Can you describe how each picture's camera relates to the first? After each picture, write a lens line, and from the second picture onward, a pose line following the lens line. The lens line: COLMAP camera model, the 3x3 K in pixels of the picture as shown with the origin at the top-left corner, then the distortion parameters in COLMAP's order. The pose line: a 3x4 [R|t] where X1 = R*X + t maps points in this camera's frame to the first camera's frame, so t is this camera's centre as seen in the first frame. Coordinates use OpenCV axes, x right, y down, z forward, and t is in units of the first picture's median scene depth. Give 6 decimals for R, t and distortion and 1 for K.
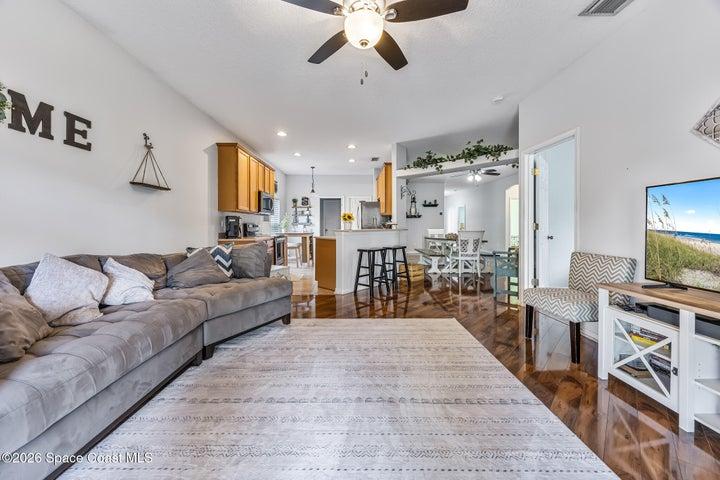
lens RADIAL K [[271.2, 0, 358.9], [0, 271.2, 228.6], [0, 0, 1]] dist [0.005397, -0.000942]
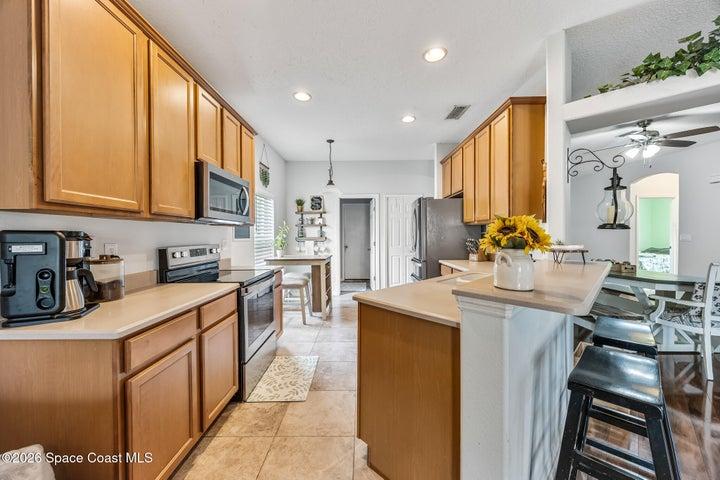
lens RADIAL K [[271.2, 0, 361.9], [0, 271.2, 237.1], [0, 0, 1]] dist [0.005397, -0.000942]
pose [[0.999800, -0.004728, -0.019441, -0.125408], [0.004630, 0.999976, -0.005115, -0.028764], [0.019465, 0.005024, 0.999798, 0.580226]]
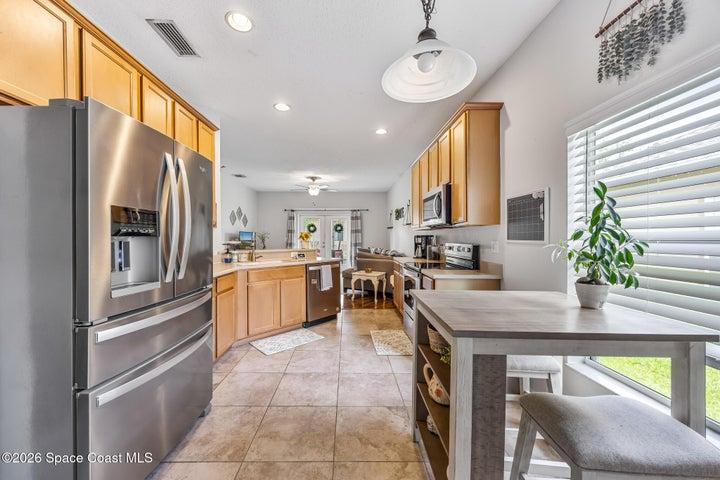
lens RADIAL K [[271.2, 0, 353.7], [0, 271.2, 246.2], [0, 0, 1]] dist [0.005397, -0.000942]
pose [[-1.000000, -0.000554, -0.000427, -0.169443], [-0.000572, 0.999087, 0.042717, -0.036774], [0.000403, 0.042717, -0.999087, 1.548093]]
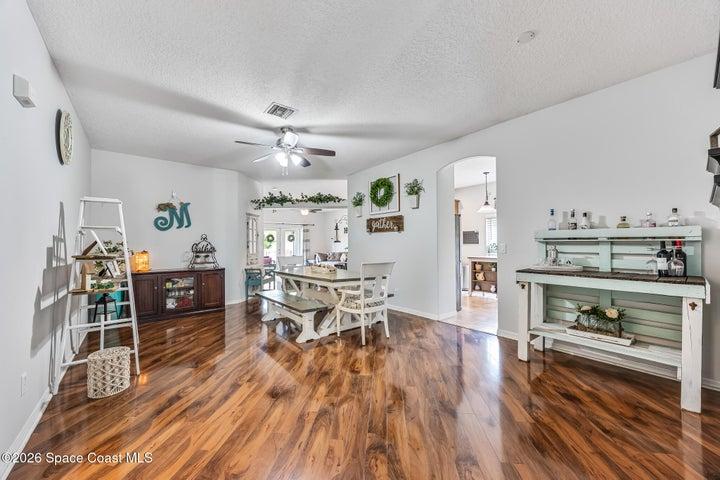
lens RADIAL K [[271.2, 0, 358.8], [0, 271.2, 241.7], [0, 0, 1]] dist [0.005397, -0.000942]
pose [[-0.791776, -0.000009, -0.610812, 0.768618], [0.003980, 0.999979, -0.005173, -0.036349], [0.610799, -0.006526, -0.791759, 1.855806]]
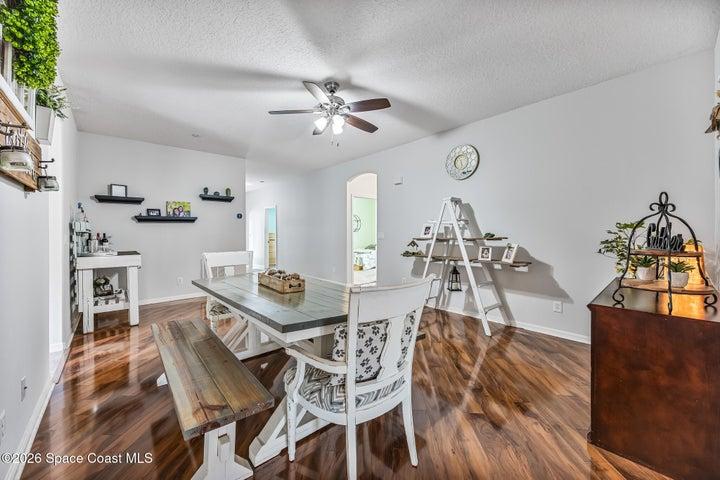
lens RADIAL K [[271.2, 0, 361.6], [0, 271.2, 237.8], [0, 0, 1]] dist [0.005397, -0.000942]
pose [[0.748303, -0.008987, 0.663296, 0.240402], [0.006288, 0.999959, 0.006455, -0.026665], [-0.663327, -0.000659, 0.748329, 0.830802]]
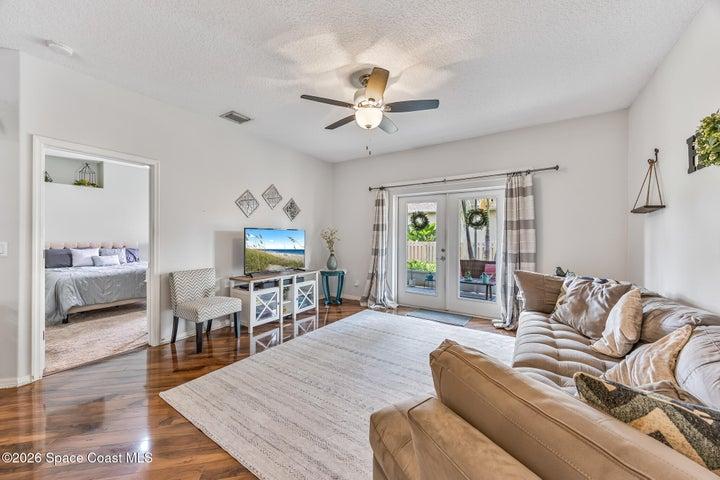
lens RADIAL K [[271.2, 0, 357.0], [0, 271.2, 236.1], [0, 0, 1]] dist [0.005397, -0.000942]
pose [[-0.818200, -0.004939, 0.574913, -0.236732], [0.000334, 0.999959, 0.009066, -0.035536], [-0.574934, 0.007609, -0.818164, 0.701473]]
